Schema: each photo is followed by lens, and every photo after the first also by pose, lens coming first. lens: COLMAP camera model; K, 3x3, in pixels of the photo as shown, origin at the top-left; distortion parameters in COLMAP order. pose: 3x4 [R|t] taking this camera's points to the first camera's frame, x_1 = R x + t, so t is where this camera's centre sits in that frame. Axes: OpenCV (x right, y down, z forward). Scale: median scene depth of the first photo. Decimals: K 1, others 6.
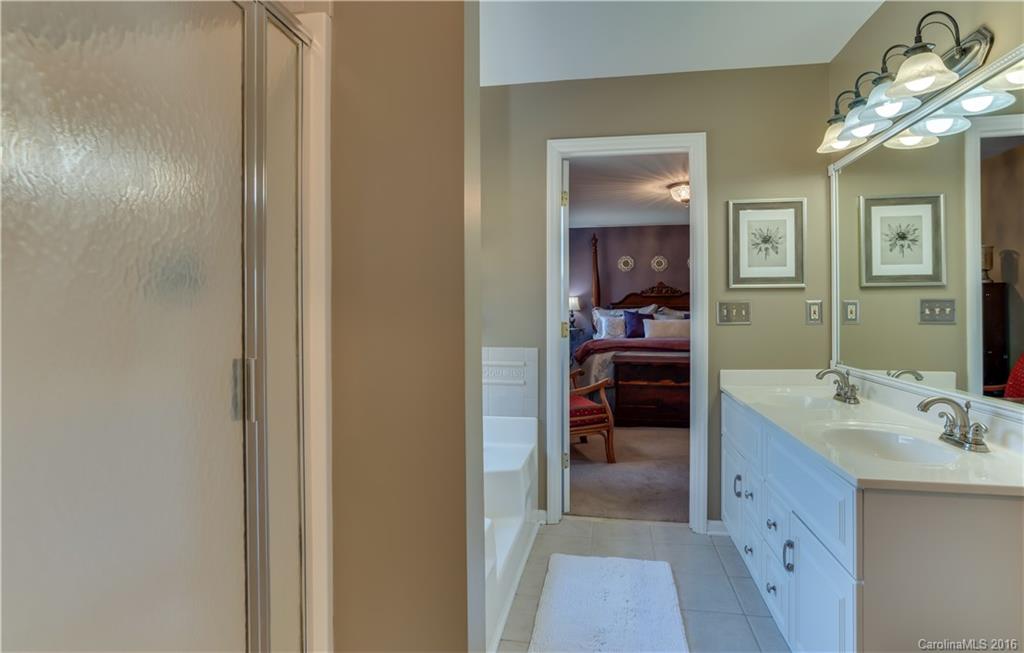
lens RADIAL K [[534.2, 0, 516.6], [0, 534.2, 314.8], [0, 0, 1]] dist [-0.003584, -0.000501]
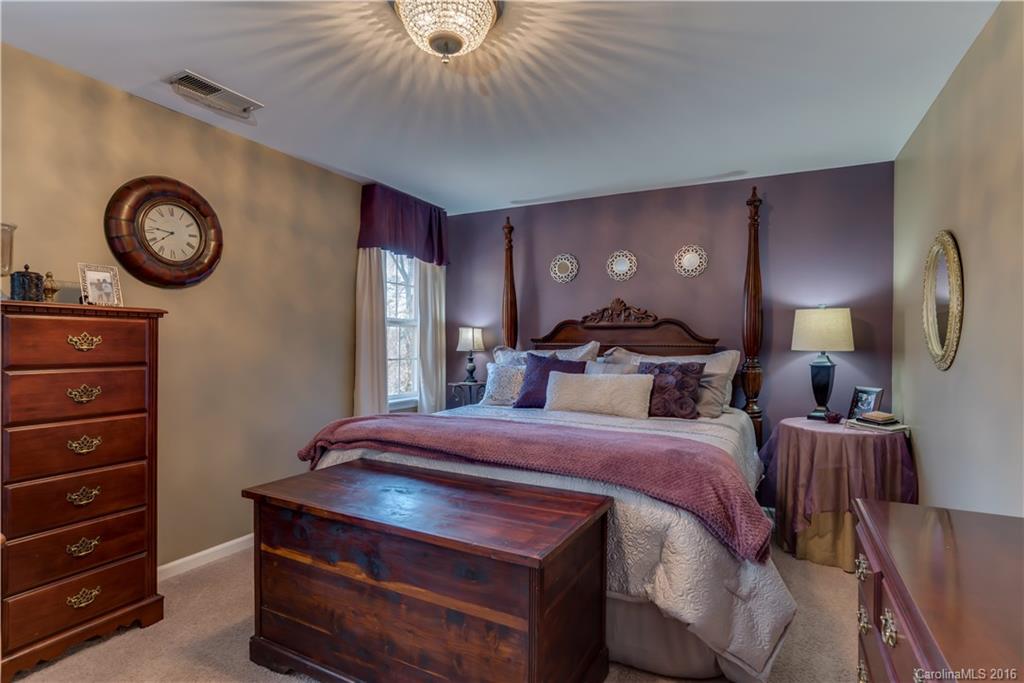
lens RADIAL K [[515.7, 0, 510.0], [0, 515.7, 345.0], [0, 0, 1]] dist [-0.000133, 0.000019]
pose [[0.950145, 0.007799, -0.311710, 0.363529], [-0.010696, 0.999914, -0.007586, -0.012707], [0.311624, 0.010542, 0.950147, 0.539360]]
